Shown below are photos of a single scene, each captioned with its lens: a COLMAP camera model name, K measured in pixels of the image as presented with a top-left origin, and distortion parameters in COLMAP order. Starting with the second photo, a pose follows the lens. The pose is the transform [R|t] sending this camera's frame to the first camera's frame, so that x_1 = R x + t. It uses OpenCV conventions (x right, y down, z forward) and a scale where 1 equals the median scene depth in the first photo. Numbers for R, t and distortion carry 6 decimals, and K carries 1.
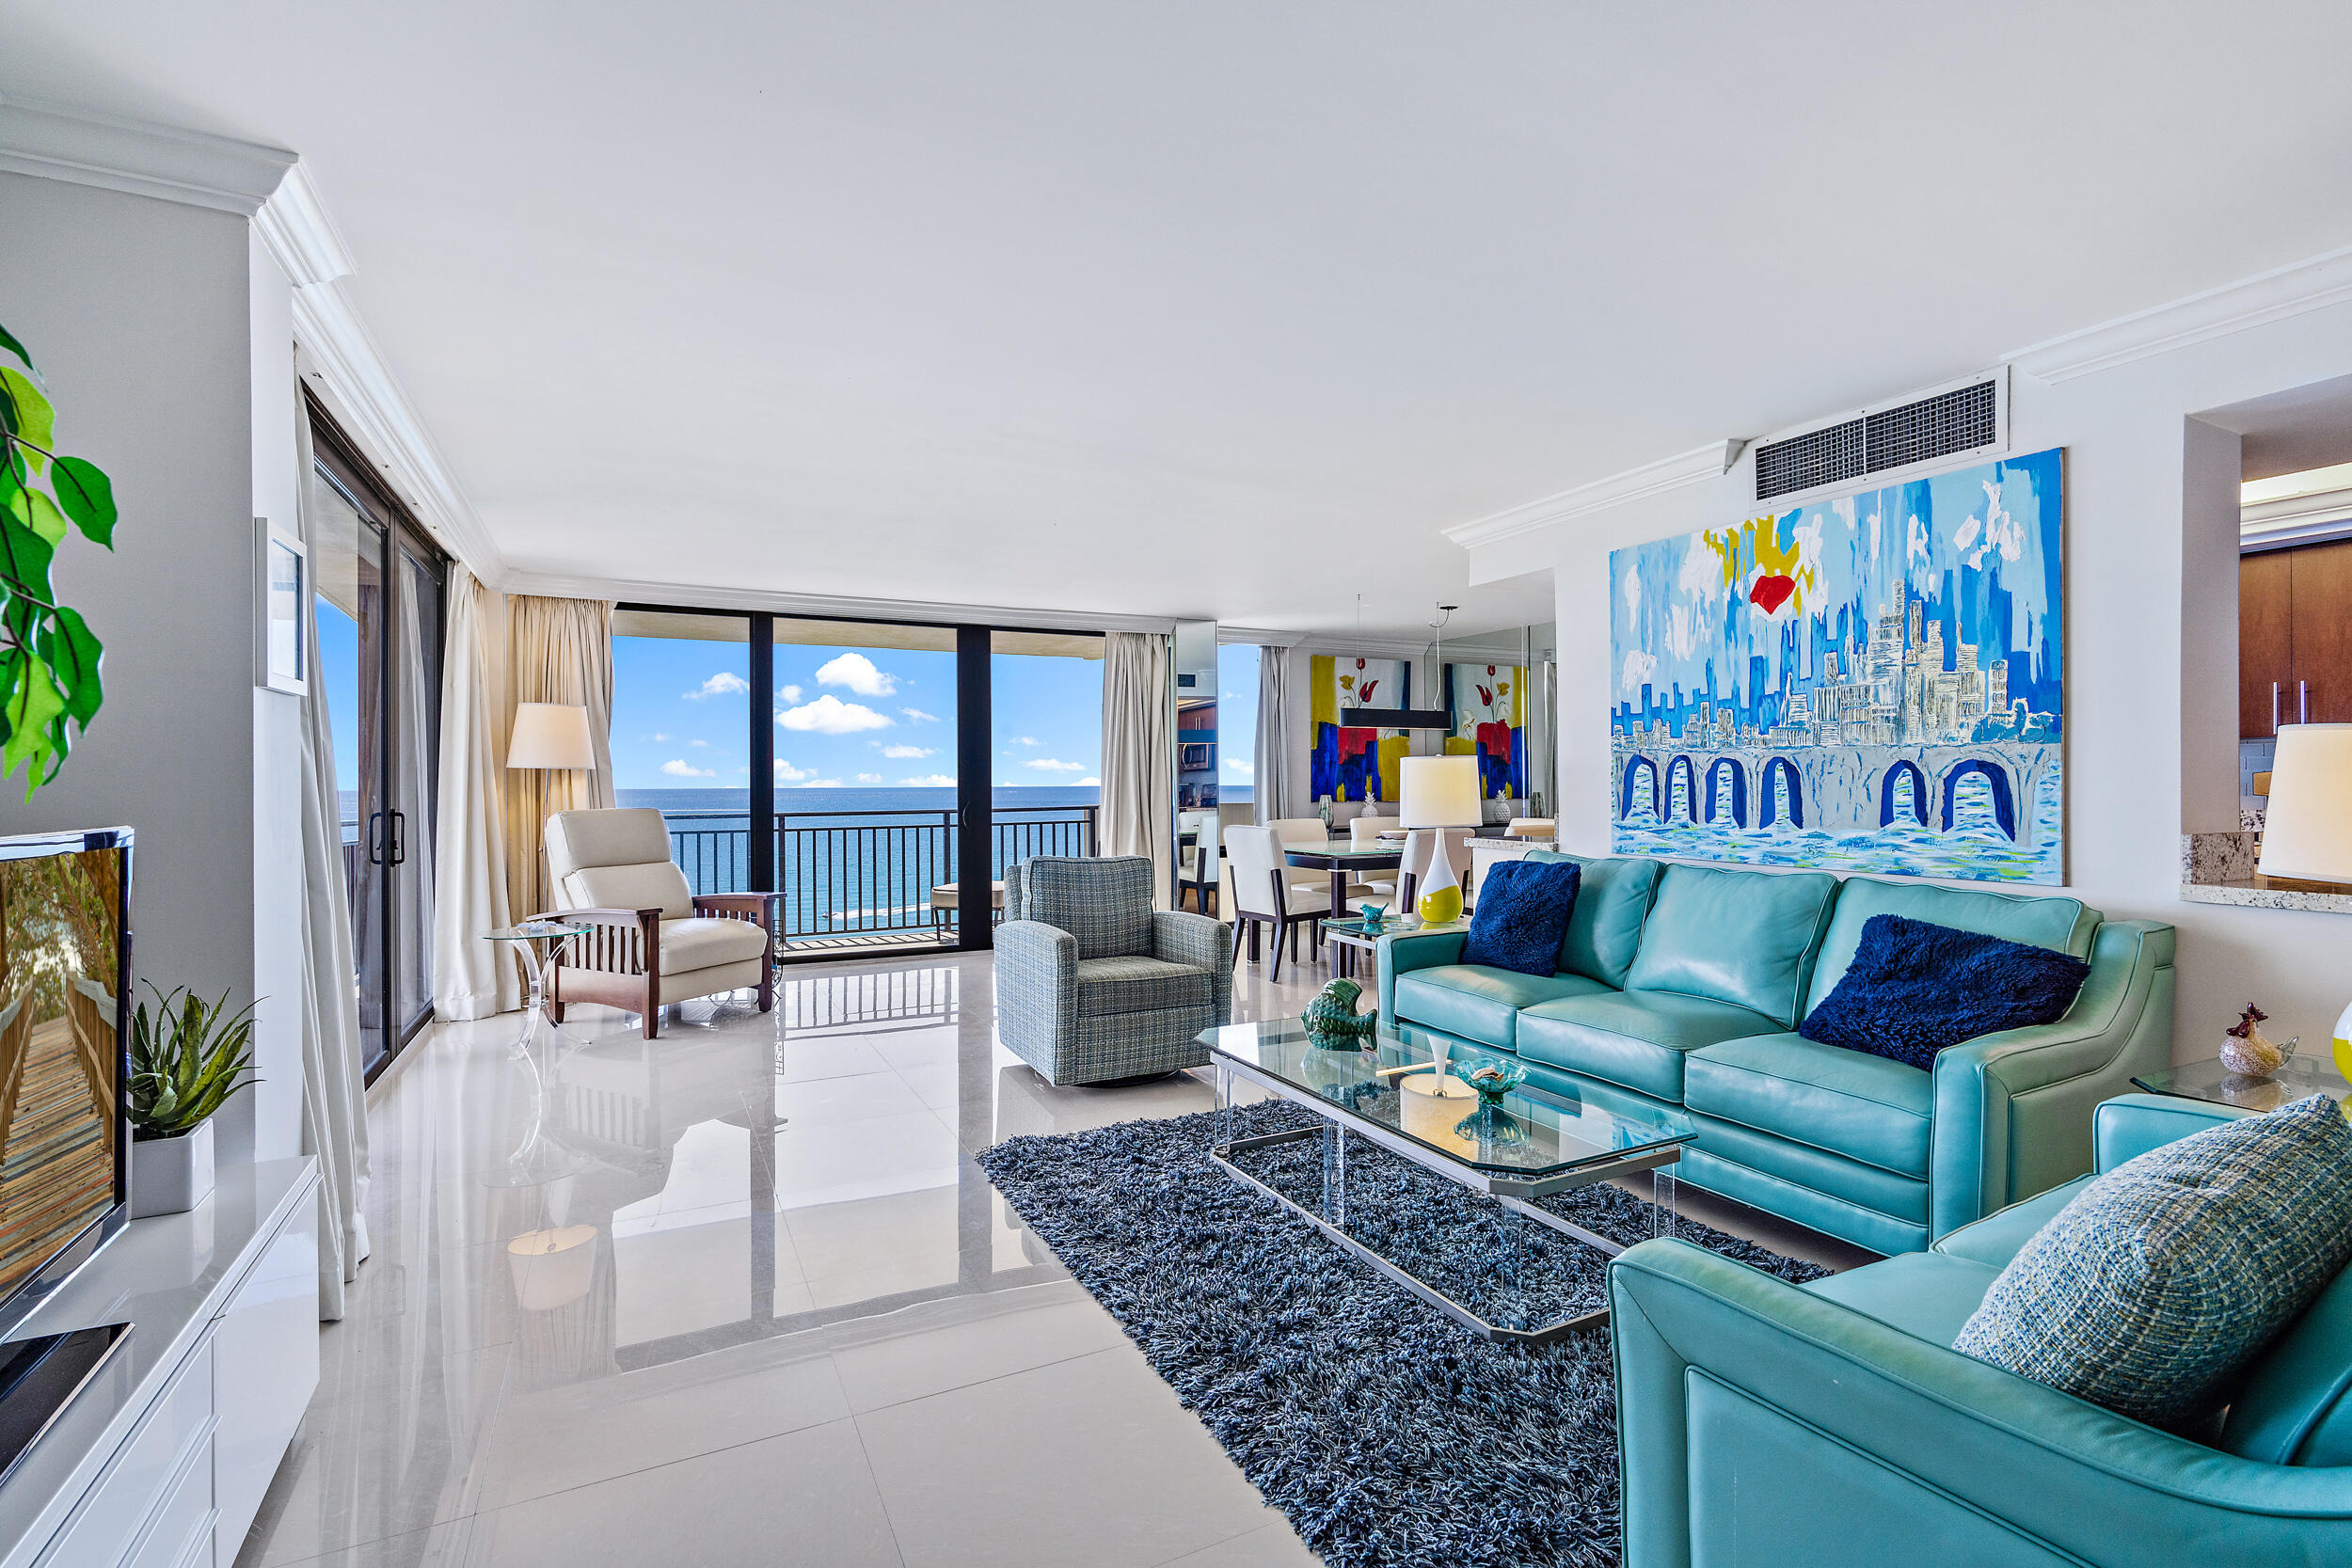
lens RADIAL K [[1095.9, 0, 1158.3], [0, 1095.9, 770.1], [0, 0, 1]] dist [-0.002970, 0.002234]
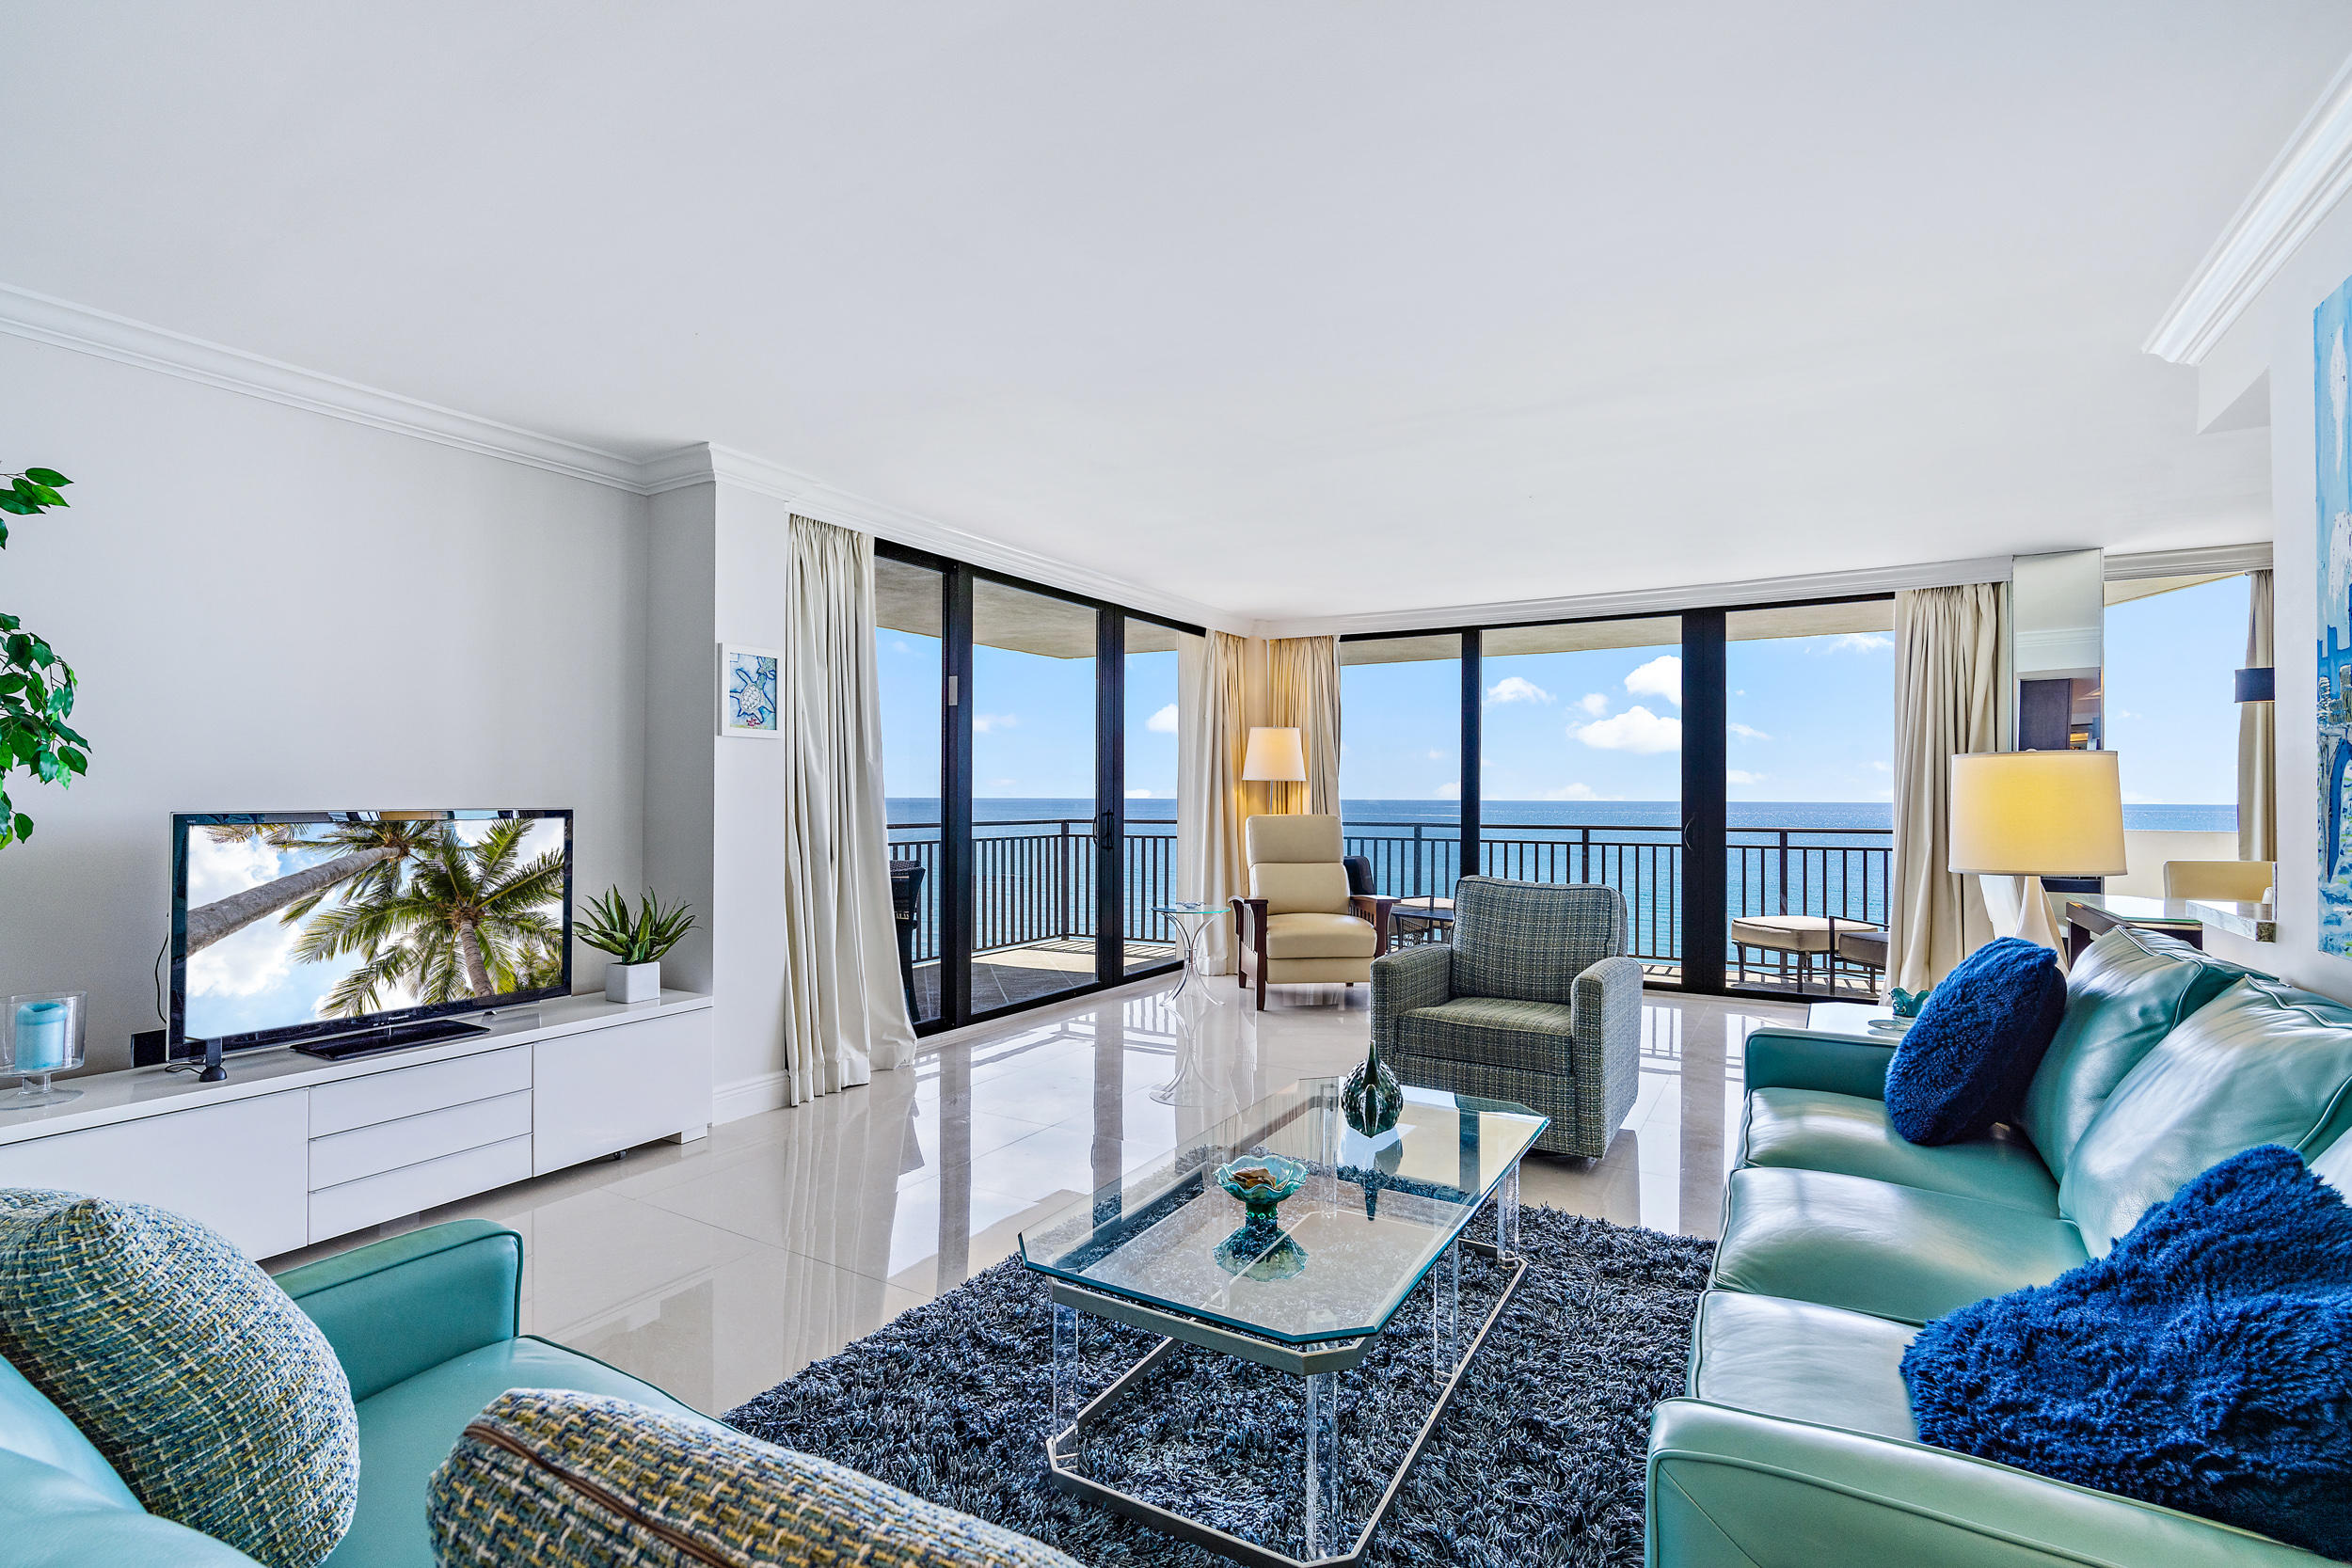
lens RADIAL K [[1095.9, 0, 1158.3], [0, 1095.9, 800.9], [0, 0, 1]] dist [-0.002970, 0.002234]
pose [[0.531843, 0.010804, -0.846774, 0.617450], [0.003000, 0.999888, 0.014641, 0.003673], [0.846838, -0.010327, 0.531751, 0.370288]]
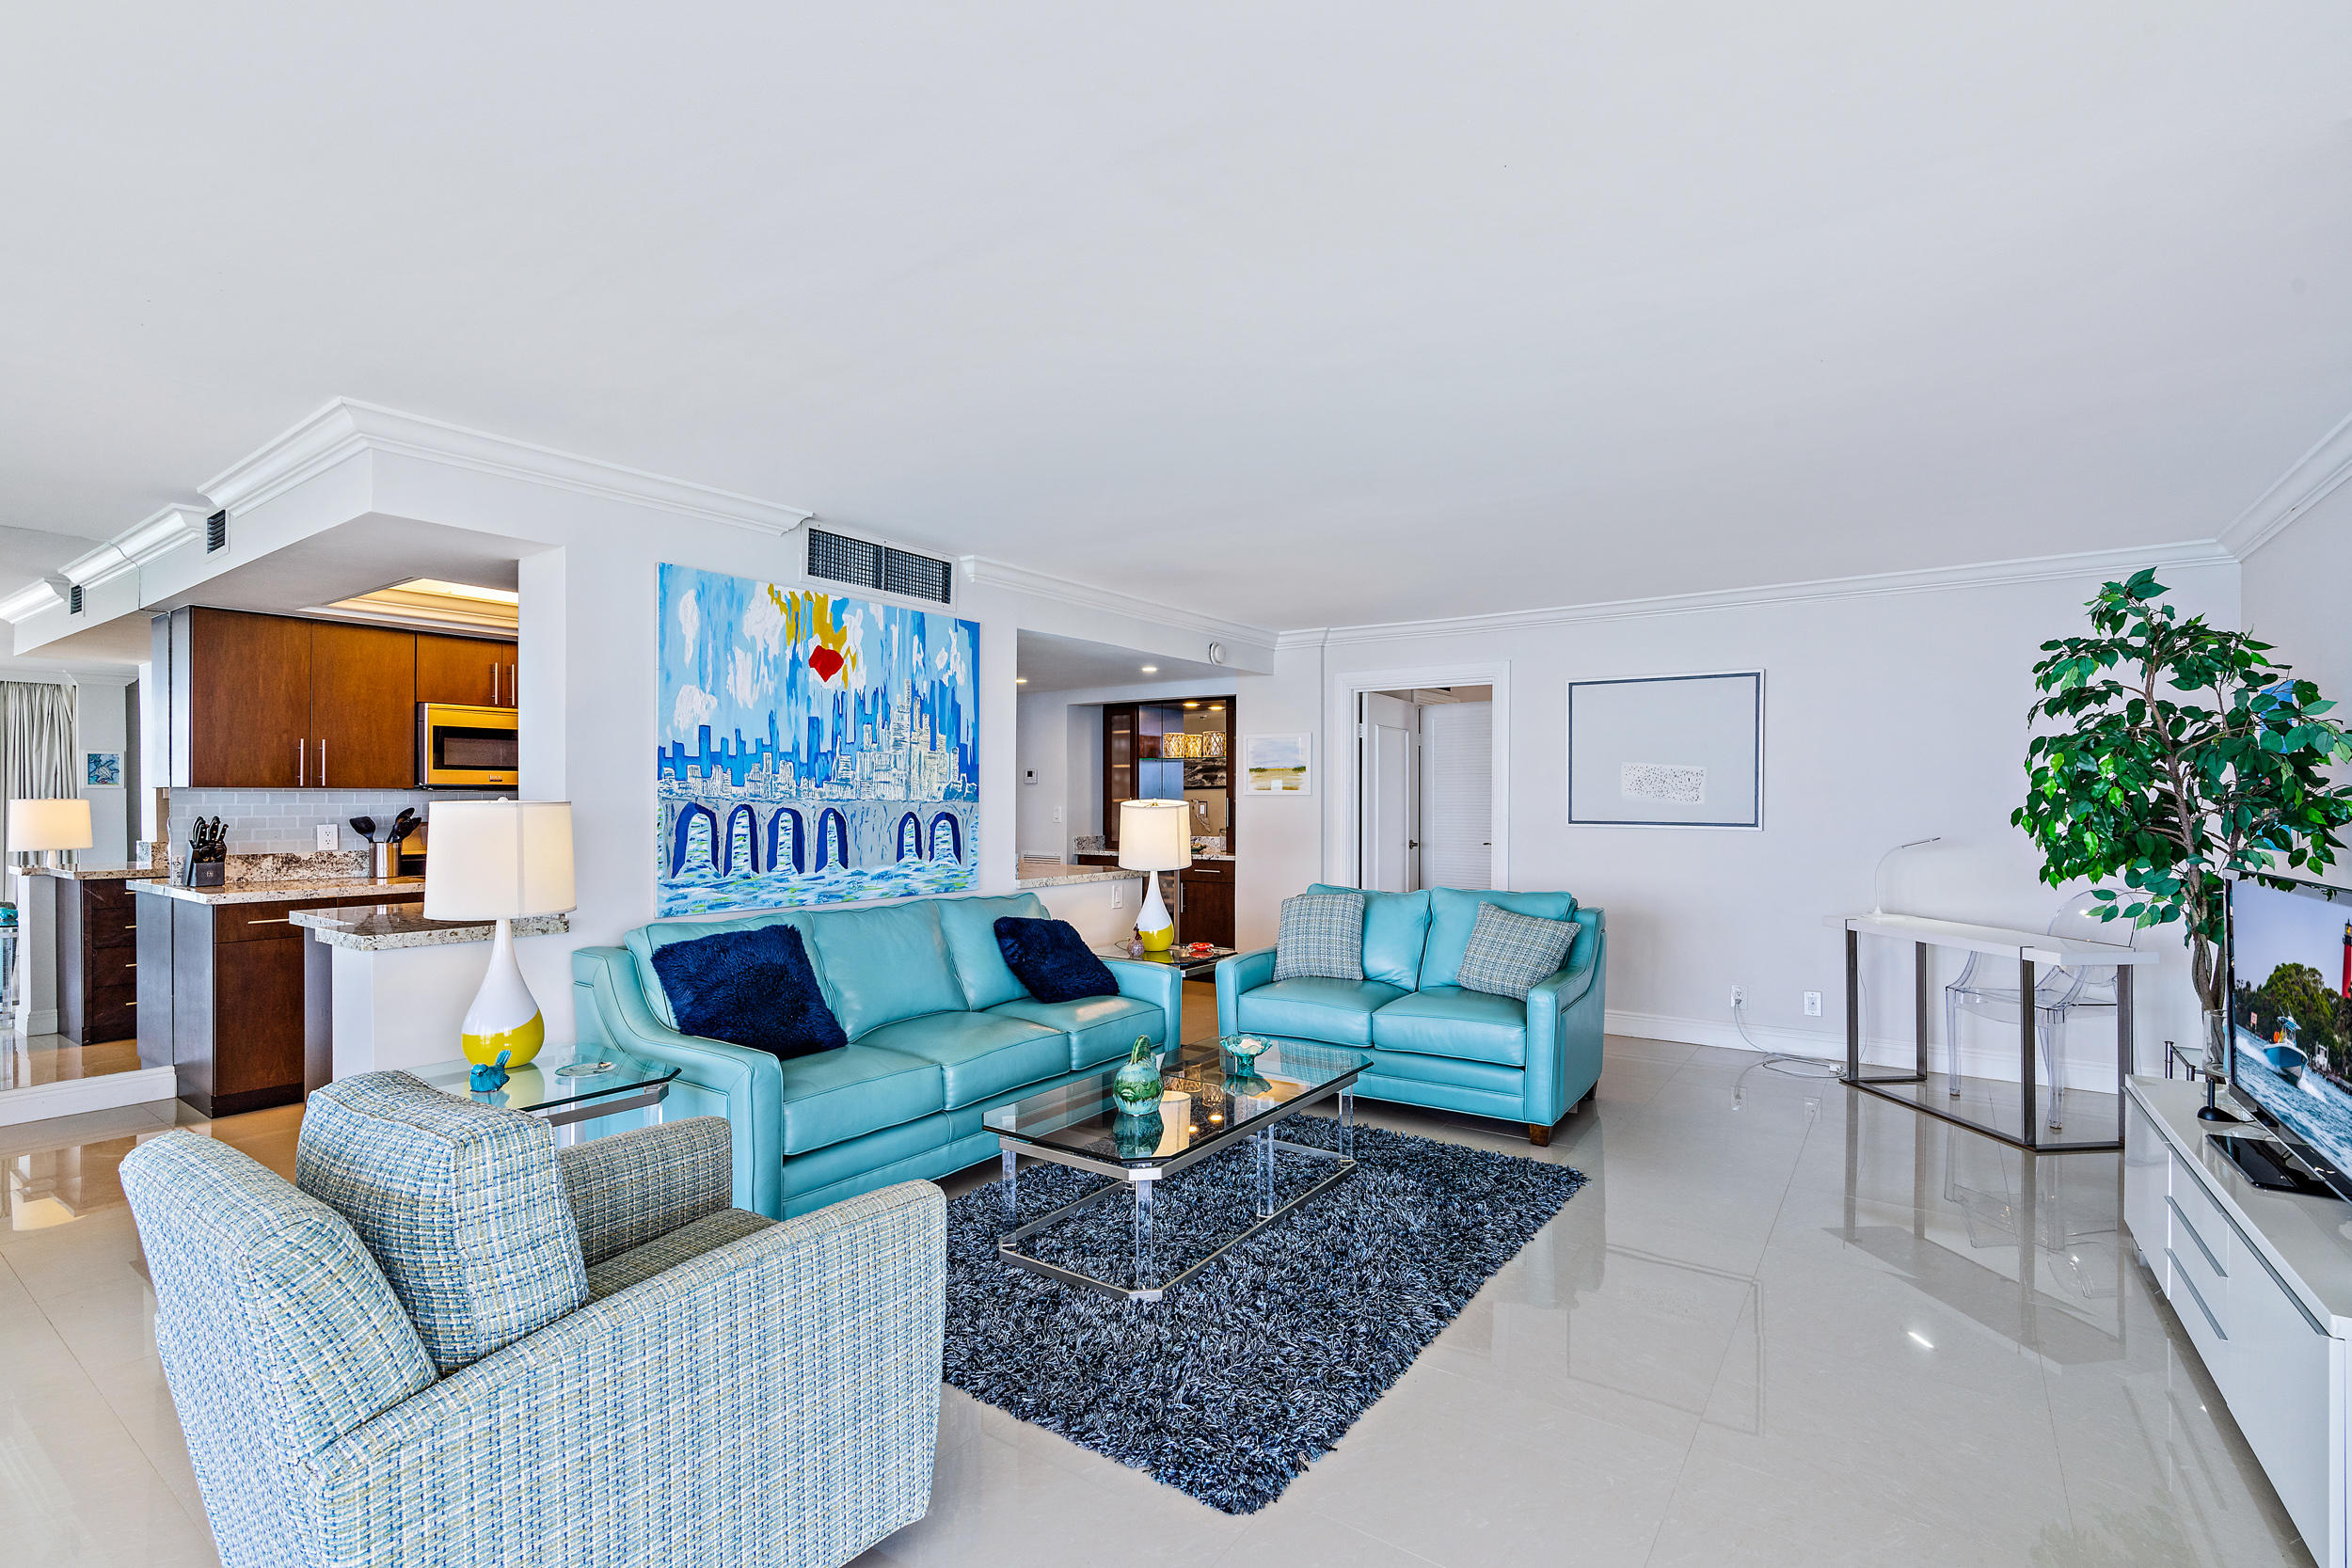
lens RADIAL K [[1095.9, 0, 1176.6], [0, 1095.9, 808.7], [0, 0, 1]] dist [-0.002970, 0.002234]
pose [[-0.494628, -0.000592, 0.869105, -0.586476], [-0.005011, 0.999985, -0.002171, -0.010161], [-0.869091, -0.005429, -0.494623, 1.207037]]
